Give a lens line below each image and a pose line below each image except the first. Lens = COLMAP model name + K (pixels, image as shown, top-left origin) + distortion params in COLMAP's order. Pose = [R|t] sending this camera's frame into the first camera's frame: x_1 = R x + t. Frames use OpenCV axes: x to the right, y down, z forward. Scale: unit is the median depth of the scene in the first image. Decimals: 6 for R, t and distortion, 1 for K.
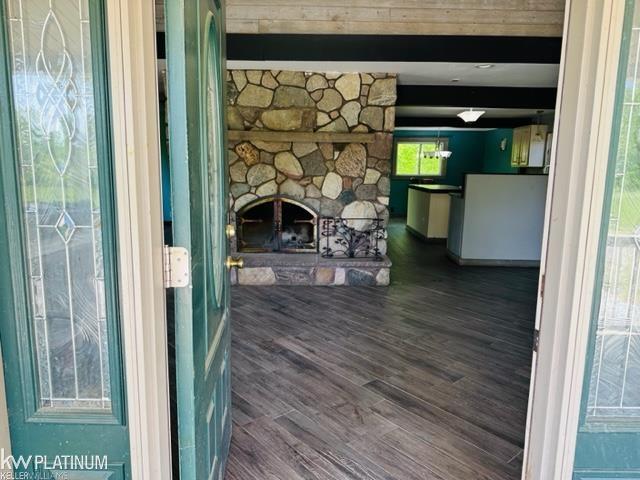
lens RADIAL K [[454.4, 0, 320.0], [0, 454.4, 240.0], [0, 0, 1]] dist [0.120510, -0.156514]
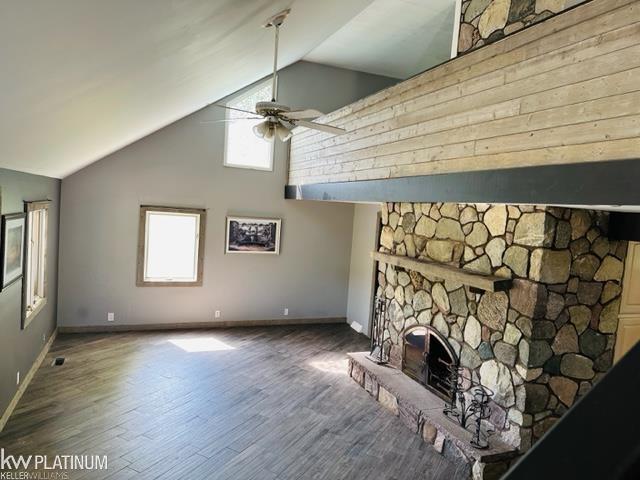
lens RADIAL K [[454.4, 0, 320.0], [0, 454.4, 240.0], [0, 0, 1]] dist [0.120510, -0.156514]
pose [[0.342170, 0.079979, -0.936228, 0.726521], [-0.223024, 0.974811, 0.001765, -0.228377], [0.912787, 0.208197, 0.351388, 0.423163]]
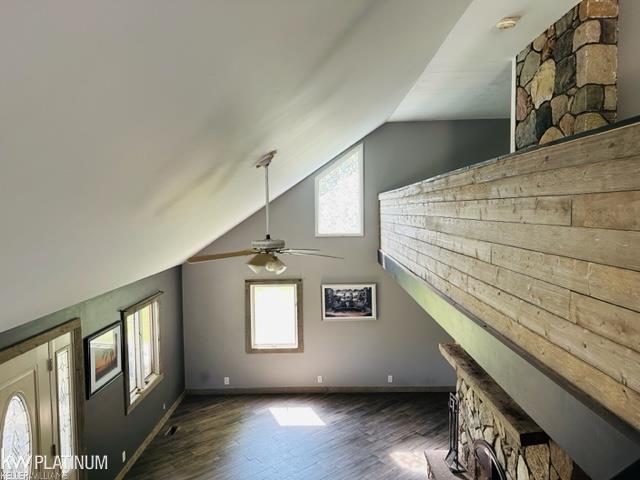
lens RADIAL K [[453.9, 0, 320.0], [0, 453.9, 229.3], [0, 0, 1]] dist [0.120469, -0.157516]
pose [[-0.045749, 0.036505, -0.998286, 0.750572], [-0.152897, 0.987301, 0.043110, -0.483536], [0.987183, 0.154608, -0.039587, 0.681637]]
